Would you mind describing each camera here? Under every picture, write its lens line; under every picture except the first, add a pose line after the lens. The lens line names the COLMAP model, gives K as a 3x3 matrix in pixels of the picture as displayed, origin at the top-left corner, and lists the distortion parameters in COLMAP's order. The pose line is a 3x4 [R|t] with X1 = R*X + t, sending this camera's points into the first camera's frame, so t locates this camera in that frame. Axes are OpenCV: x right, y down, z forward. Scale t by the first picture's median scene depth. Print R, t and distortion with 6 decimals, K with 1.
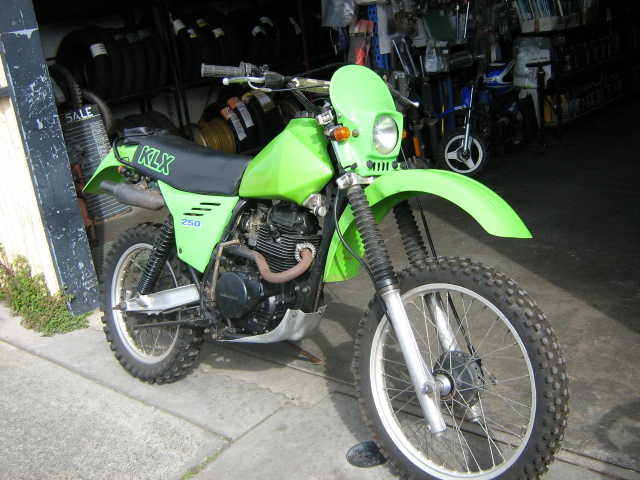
lens RADIAL K [[754.1, 0, 324.5], [0, 754.1, 238.0], [0, 0, 1]] dist [-0.117475, 0.000000]
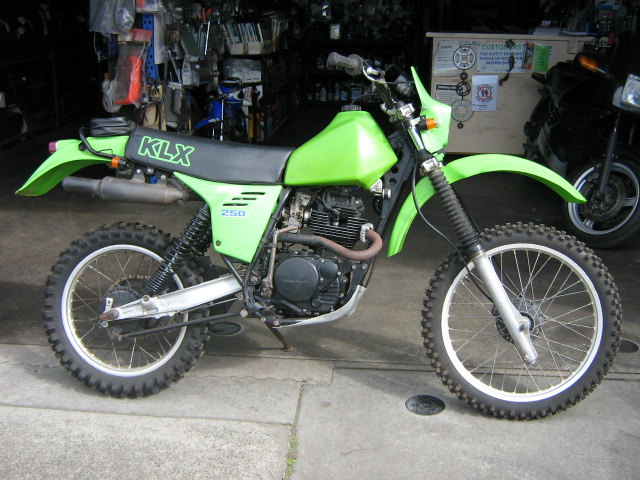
lens RADIAL K [[754.1, 0, 321.4], [0, 754.1, 239.5], [0, 0, 1]] dist [-0.117475, 0.000000]
pose [[0.801348, -0.051883, 0.595944, -0.474350], [0.073489, 0.997224, -0.012000, 0.024173], [-0.593667, 0.053412, 0.802936, 0.100458]]
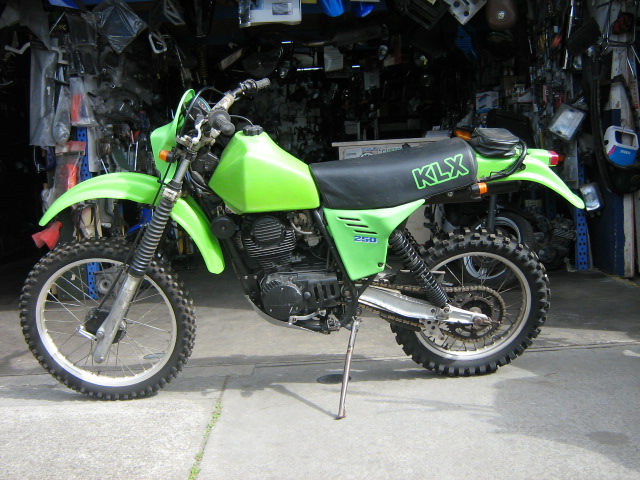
lens RADIAL K [[754.1, 0, 327.9], [0, 754.1, 209.9], [0, 0, 1]] dist [-0.117475, 0.000000]
pose [[0.745944, 0.048520, 0.664239, -0.535385], [0.172296, 0.949333, -0.262834, 0.223523], [-0.643337, 0.310505, 0.699789, -0.001758]]
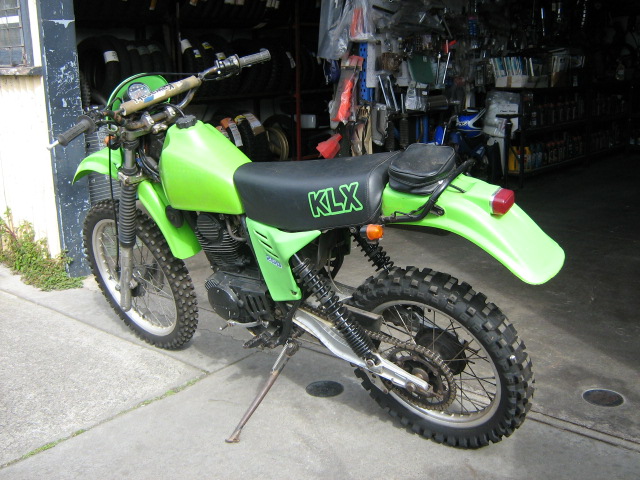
lens RADIAL K [[754.1, 0, 326.4], [0, 754.1, 238.2], [0, 0, 1]] dist [-0.117475, 0.000000]
pose [[0.993291, 0.108270, 0.040634, -0.007964], [-0.105146, 0.991815, -0.072432, 0.087717], [-0.048144, 0.067673, 0.996545, -0.133443]]
